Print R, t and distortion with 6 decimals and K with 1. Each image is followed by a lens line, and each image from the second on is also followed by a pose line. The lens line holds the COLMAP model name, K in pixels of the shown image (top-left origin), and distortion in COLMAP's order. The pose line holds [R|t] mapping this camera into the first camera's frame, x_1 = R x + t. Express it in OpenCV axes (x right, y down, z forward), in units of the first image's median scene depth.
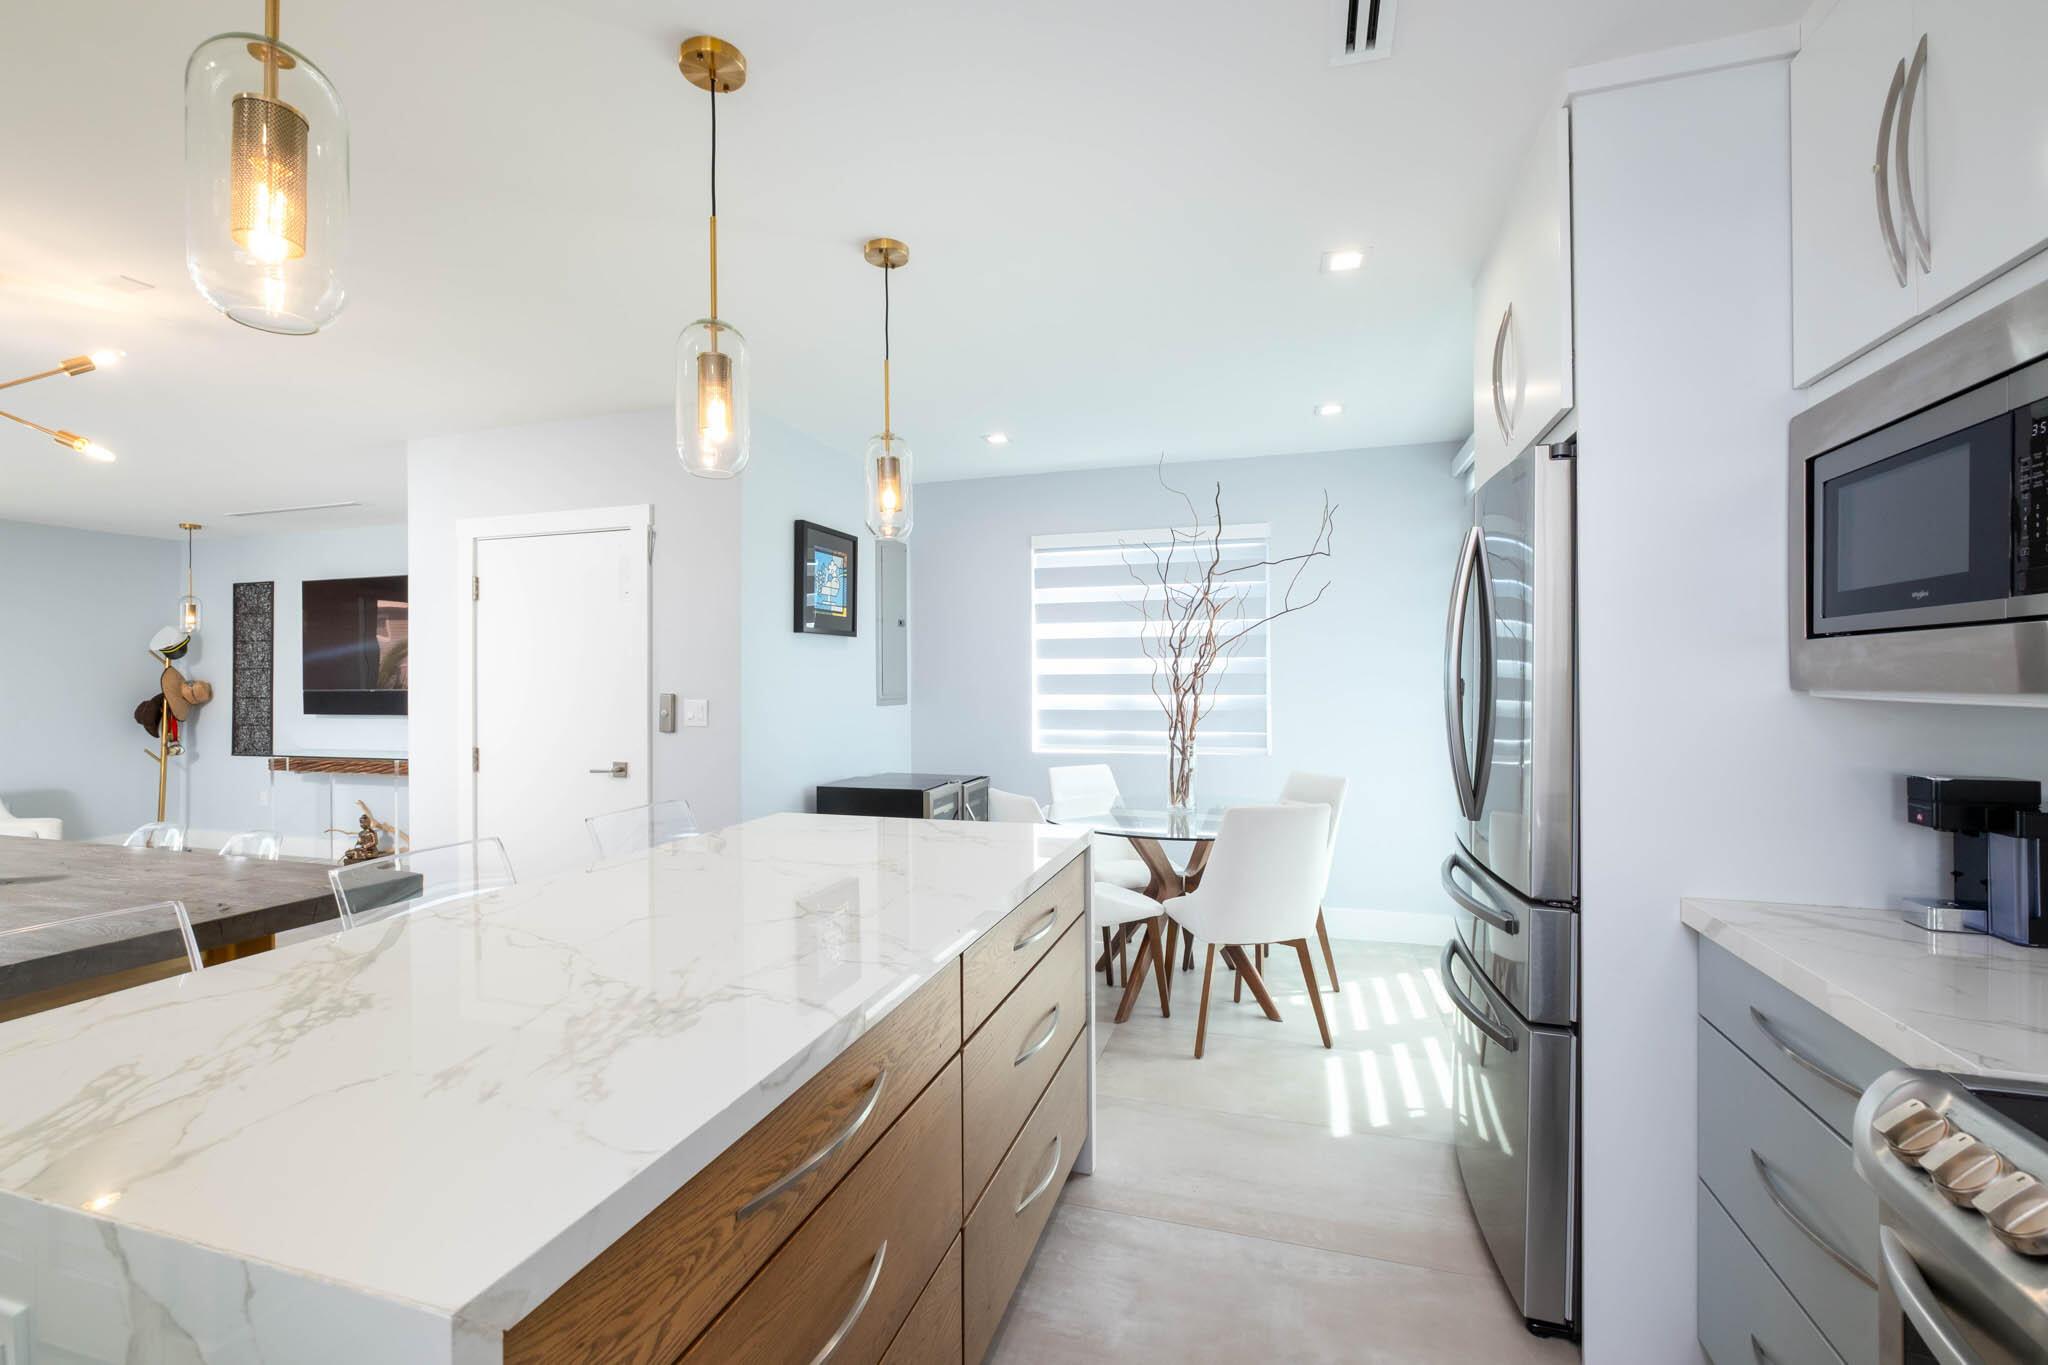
lens RADIAL K [[890.0, 0, 1018.4], [0, 890.0, 672.0], [0, 0, 1]] dist [-0.002419, -0.000349]
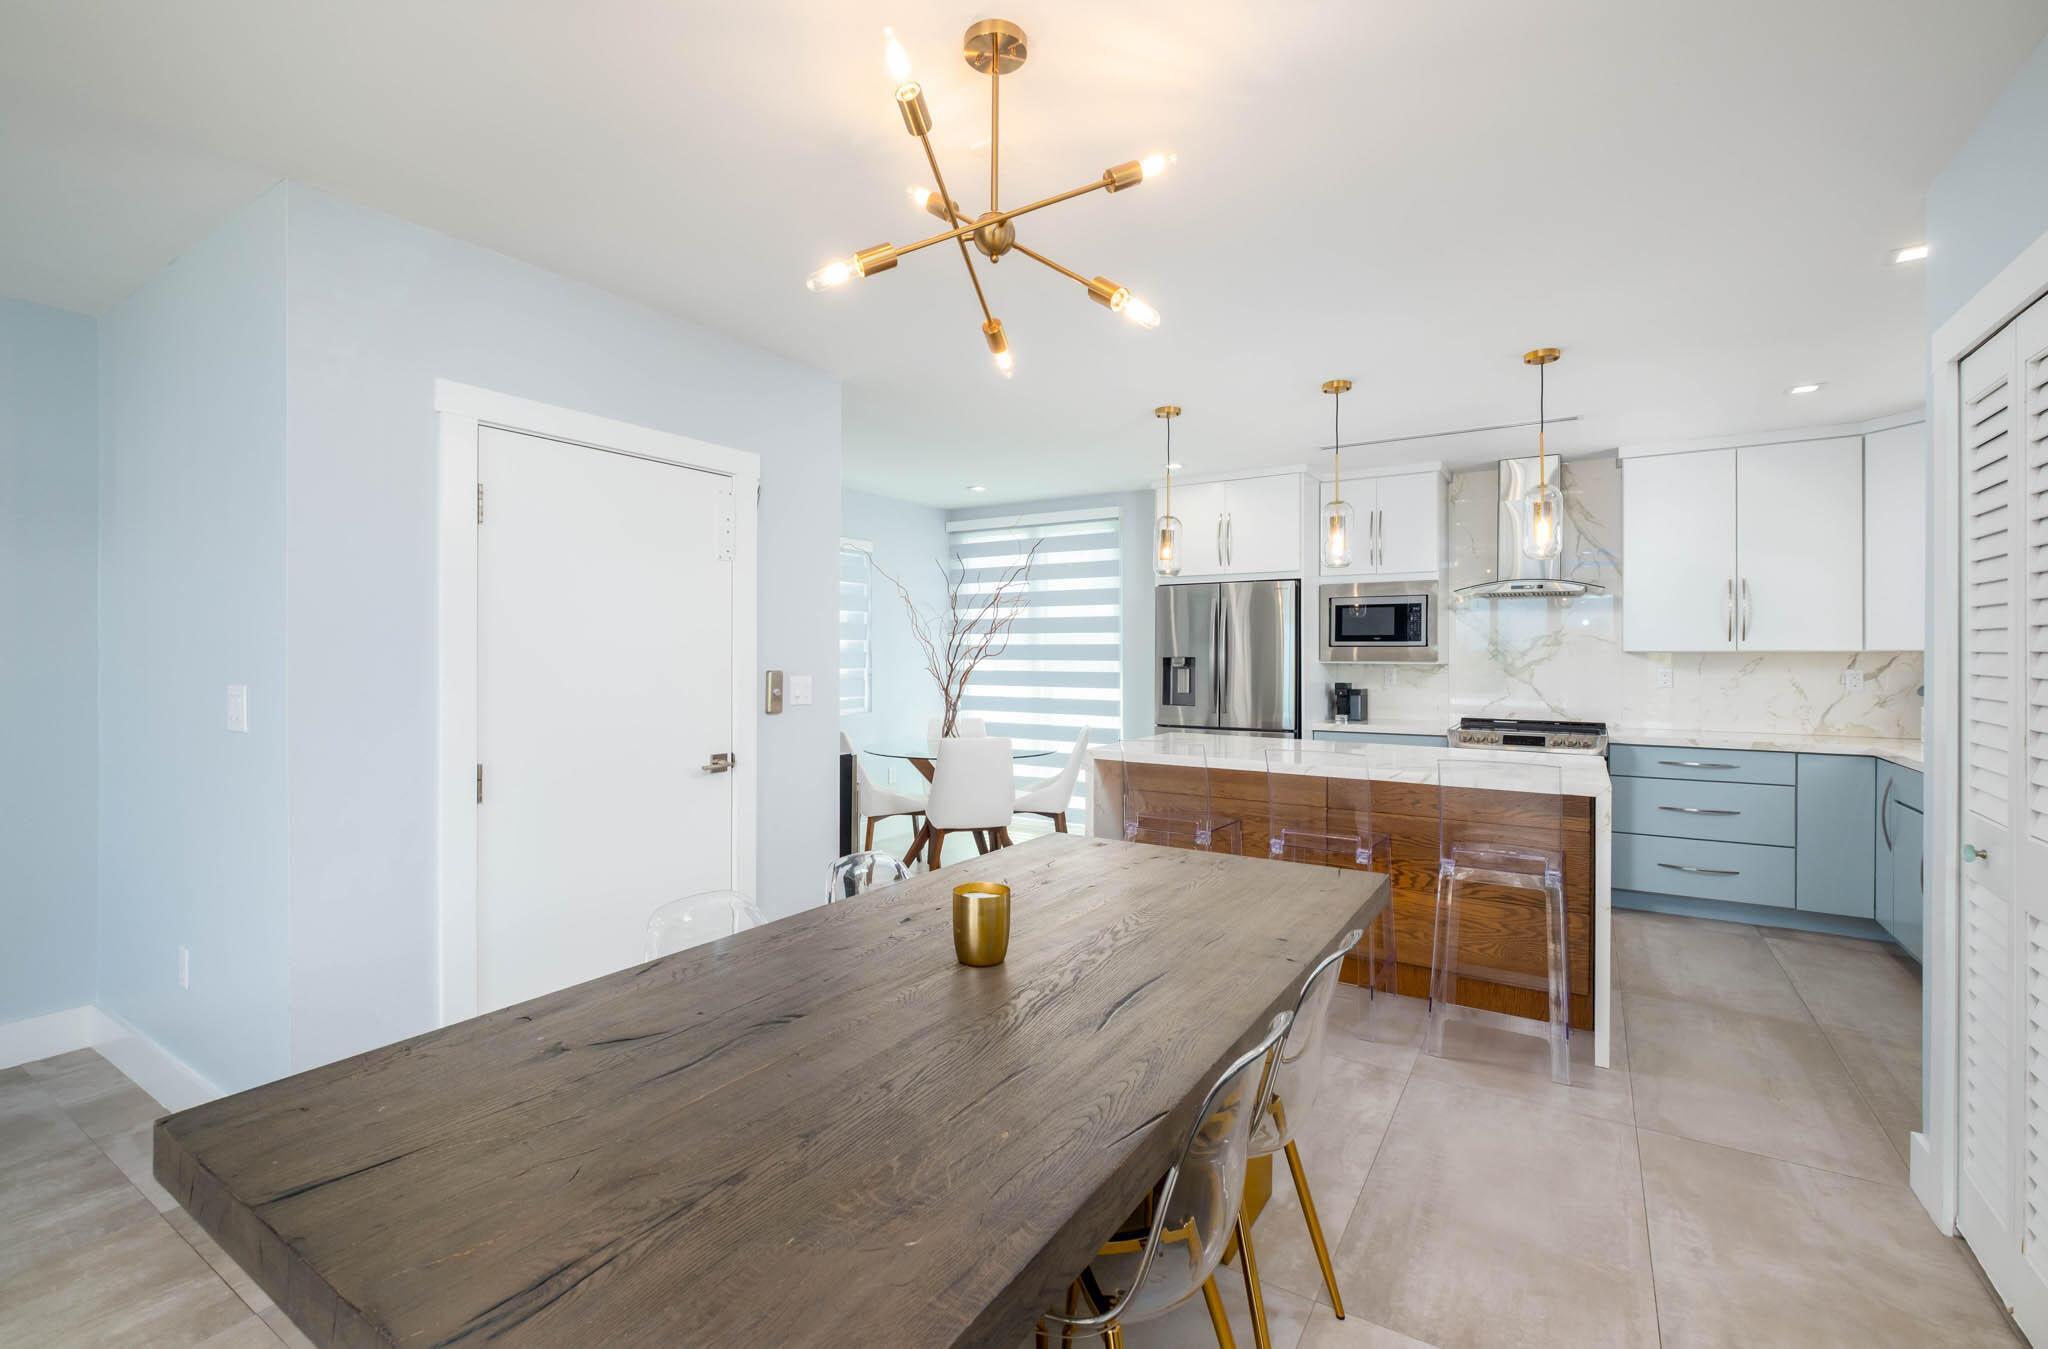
lens RADIAL K [[890.4, 0, 1018.2], [0, 890.4, 659.3], [0, 0, 1]] dist [-0.000716, -0.000067]
pose [[0.264127, 0.003816, 0.964480, -0.792102], [-0.006267, 0.999978, -0.002241, 0.008835], [-0.964468, -0.005452, 0.264145, 0.346555]]
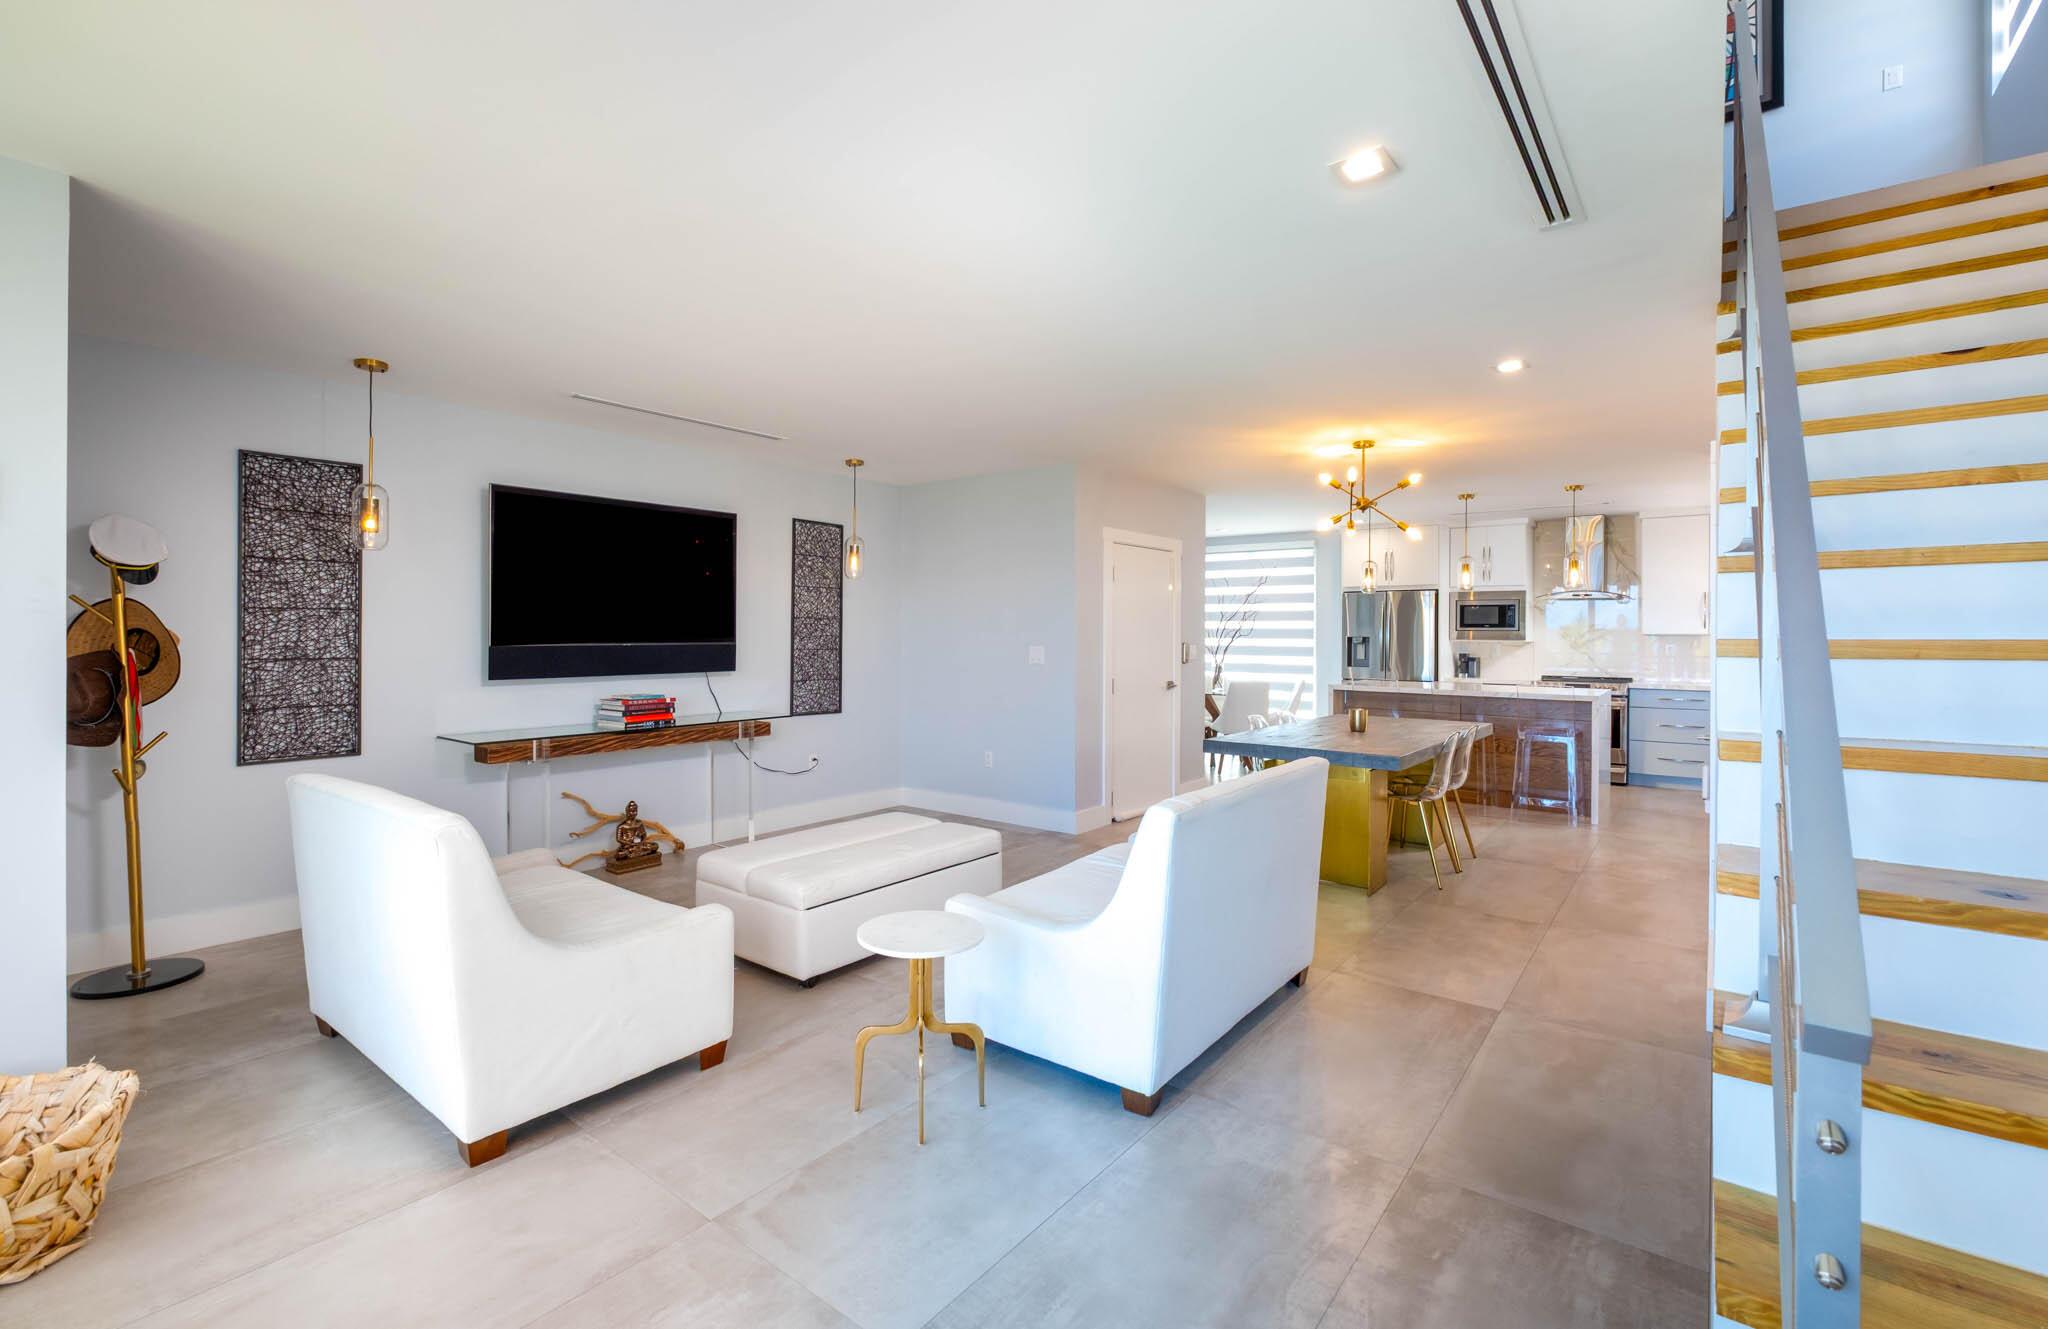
lens RADIAL K [[896.3, 0, 1026.9], [0, 896.3, 645.1], [0, 0, 1]] dist [0.014123, 0.000041]
pose [[0.348640, -0.001725, 0.937255, -1.515666], [-0.009617, 0.999939, 0.005417, 0.014703], [-0.937208, -0.010902, 0.348602, 0.431722]]
